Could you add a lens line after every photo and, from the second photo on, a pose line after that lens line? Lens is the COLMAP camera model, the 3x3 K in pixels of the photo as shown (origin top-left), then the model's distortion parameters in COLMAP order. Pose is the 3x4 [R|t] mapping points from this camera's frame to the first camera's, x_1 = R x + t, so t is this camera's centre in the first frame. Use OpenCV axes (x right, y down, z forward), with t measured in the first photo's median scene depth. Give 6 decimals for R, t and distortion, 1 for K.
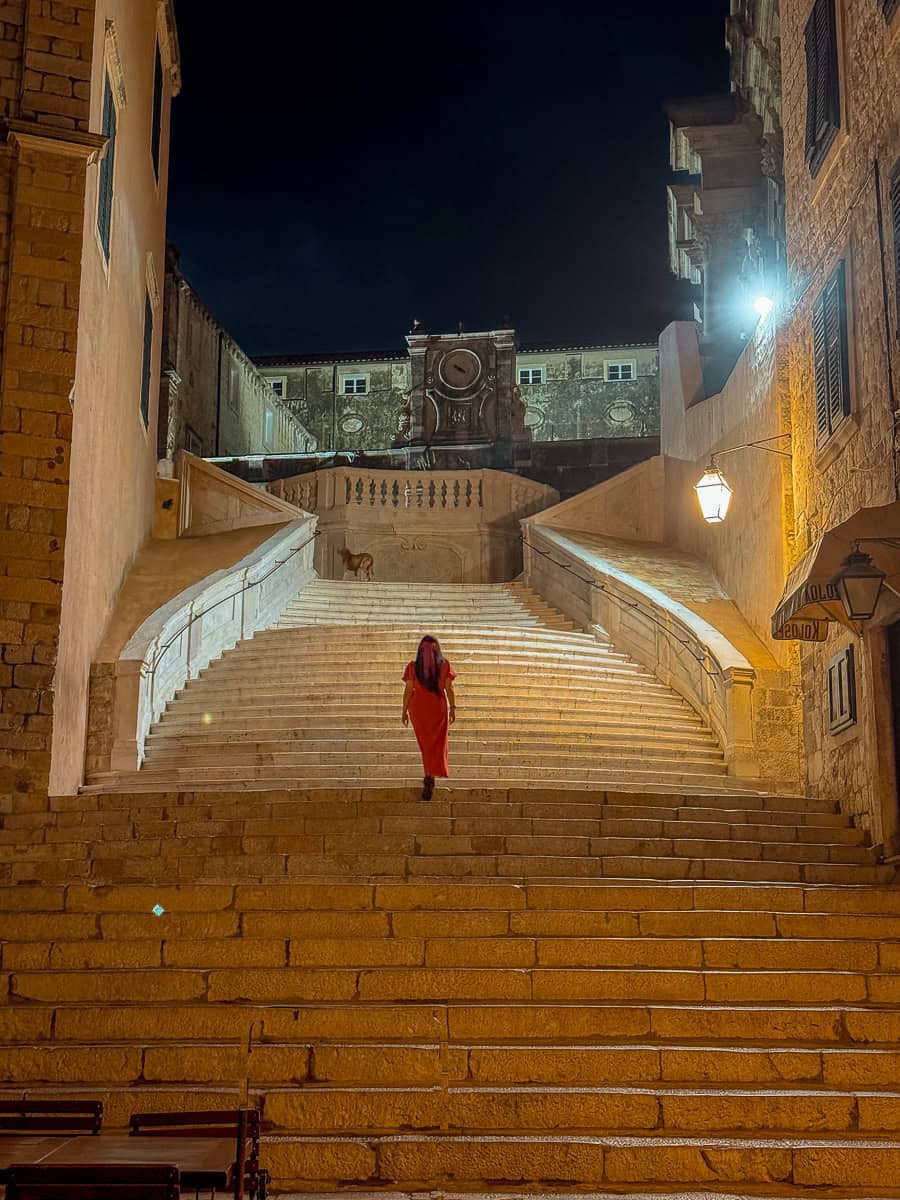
lens RADIAL K [[1617.5, 0, 450.0], [0, 1617.5, 600.0], [0, 0, 1]] dist [0.190660, -0.410046]
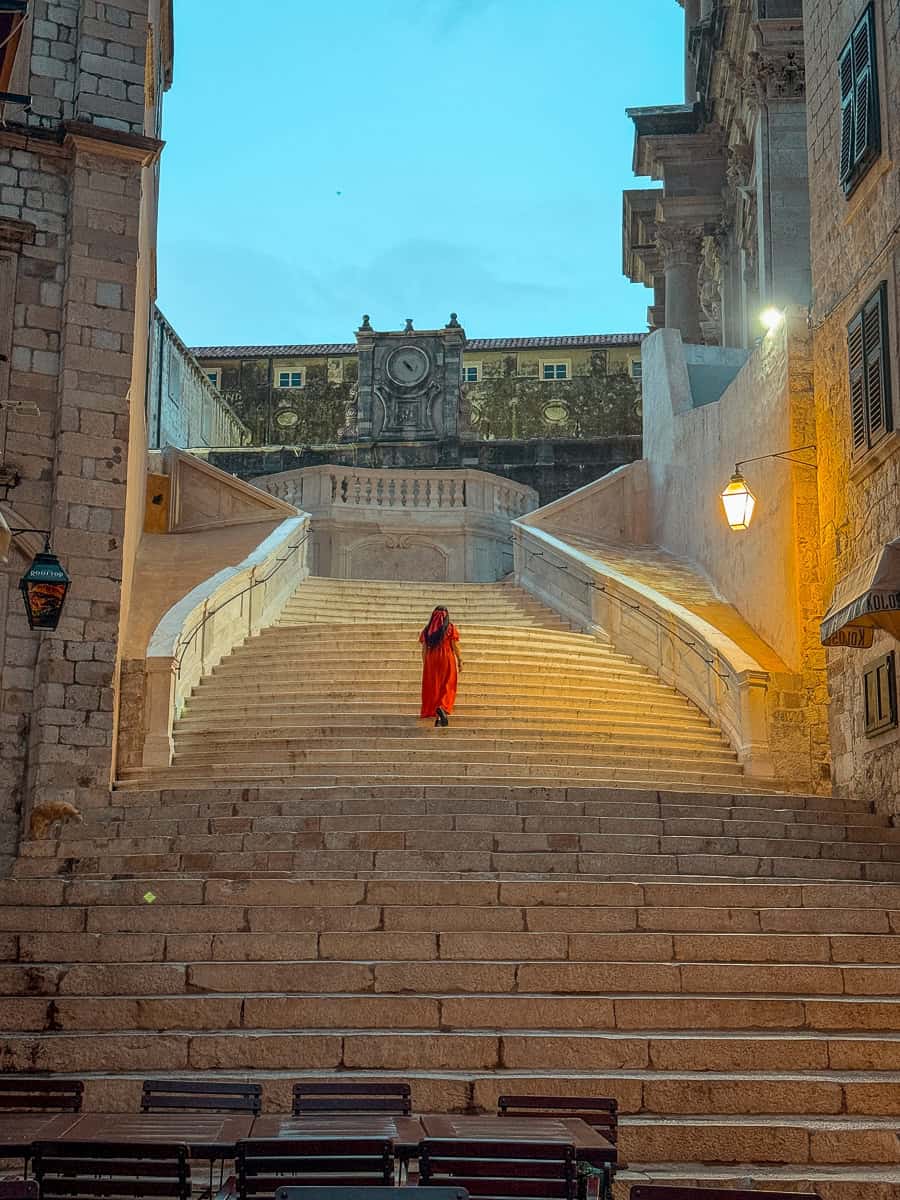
lens RADIAL K [[1617.5, 0, 450.0], [0, 1617.5, 600.0], [0, 0, 1]] dist [0.190660, -0.410046]
pose [[0.998277, 0.012943, 0.057238, -0.089103], [-0.013166, 0.999907, 0.003514, -0.004957], [-0.057187, -0.004262, 0.998354, -0.022063]]
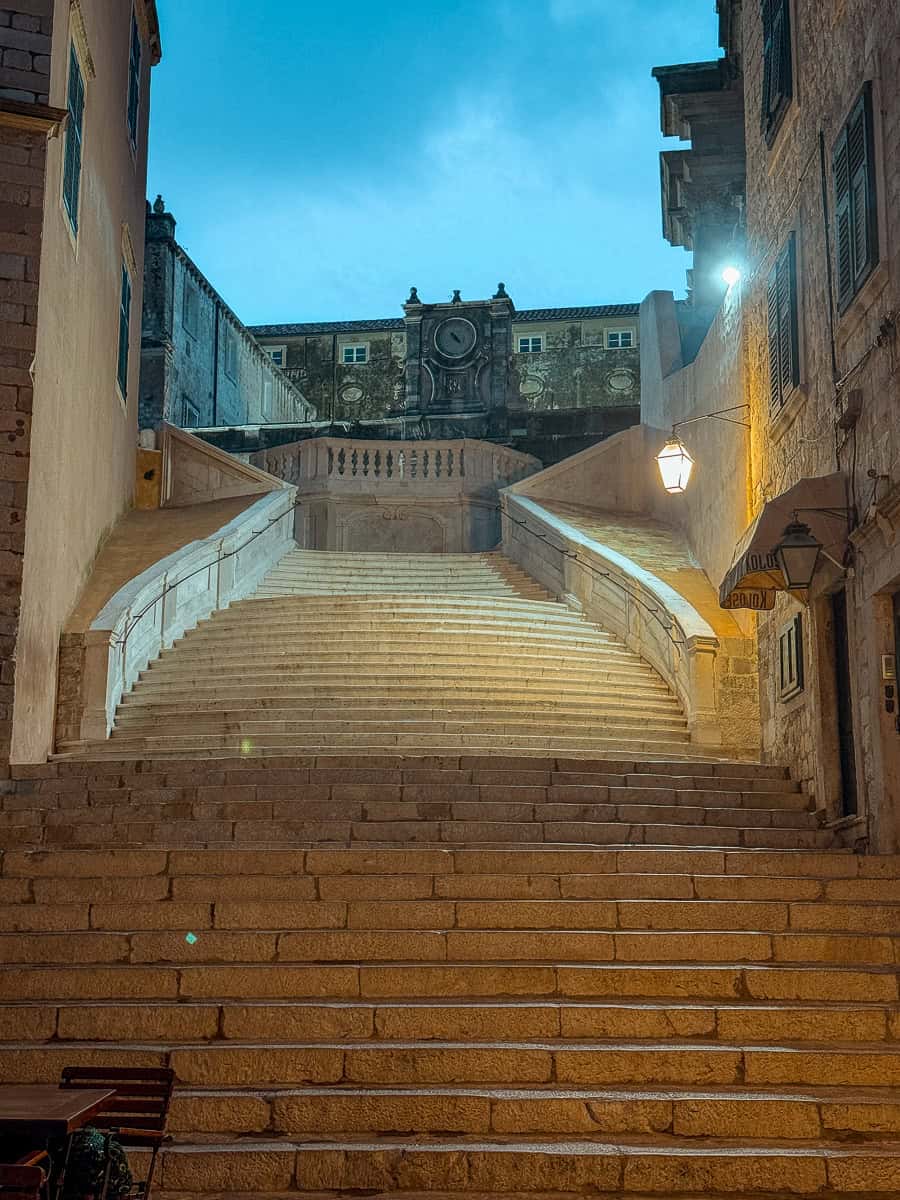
lens RADIAL K [[1617.5, 0, 450.0], [0, 1617.5, 600.0], [0, 0, 1]] dist [0.190660, -0.410046]
pose [[0.999977, -0.002765, -0.006234, 0.032706], [0.002886, 0.999806, 0.019465, -0.001163], [0.006179, -0.019483, 0.999791, -0.012454]]
